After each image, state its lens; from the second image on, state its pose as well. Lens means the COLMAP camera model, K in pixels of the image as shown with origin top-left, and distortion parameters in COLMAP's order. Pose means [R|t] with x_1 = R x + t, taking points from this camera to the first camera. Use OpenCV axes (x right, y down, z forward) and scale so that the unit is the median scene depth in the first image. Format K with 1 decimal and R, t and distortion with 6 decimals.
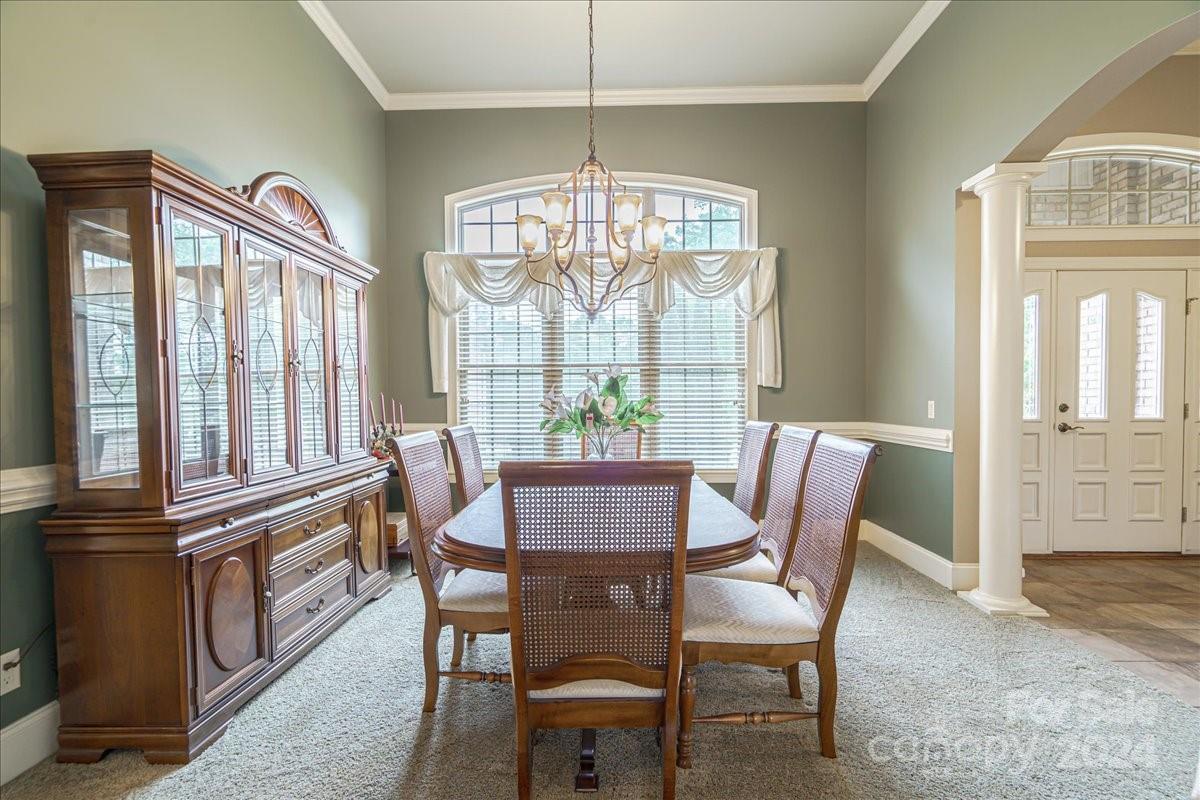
lens RADIAL K [[549.5, 0, 598.8], [0, 549.5, 407.0], [0, 0, 1]] dist [-0.000279, 0.000854]
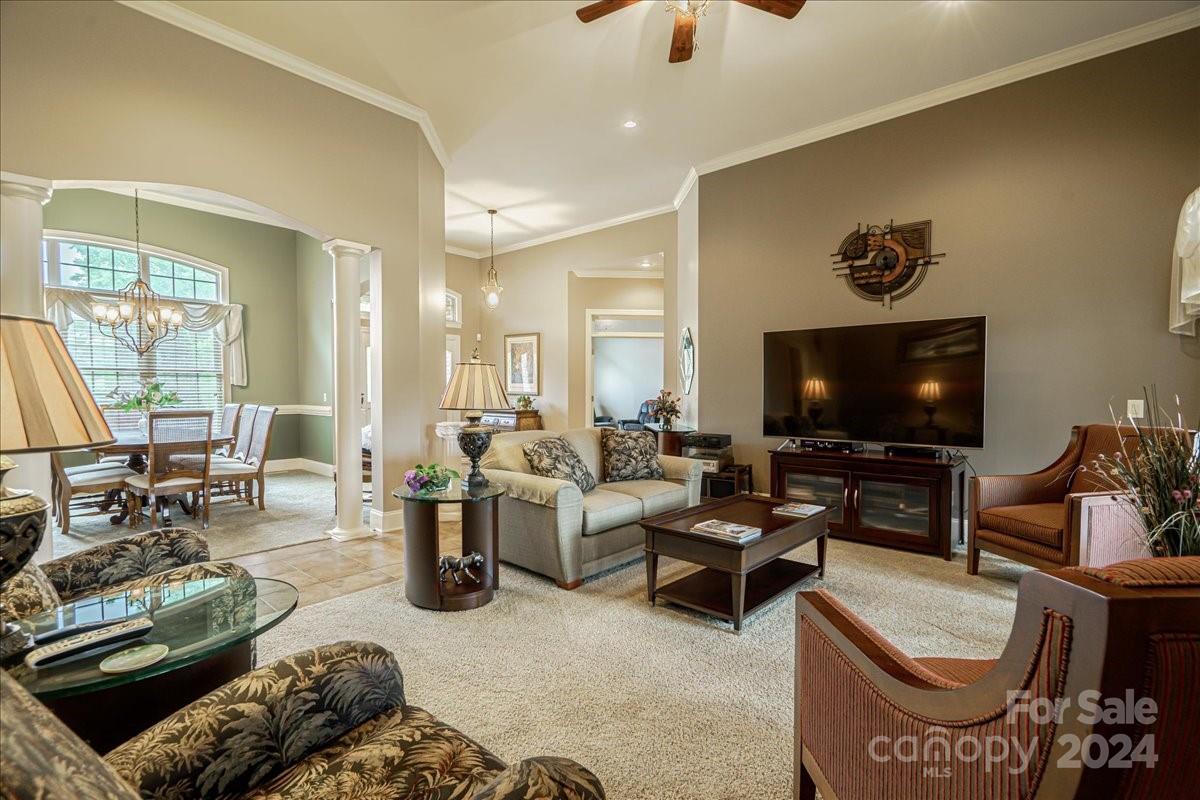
lens RADIAL K [[549.5, 0, 598.8], [0, 549.5, 407.0], [0, 0, 1]] dist [-0.000279, 0.000854]
pose [[0.637759, -0.018917, 0.770004, -0.297205], [0.006367, 0.999794, 0.019289, 0.005074], [-0.770210, -0.007399, 0.637748, -0.969705]]
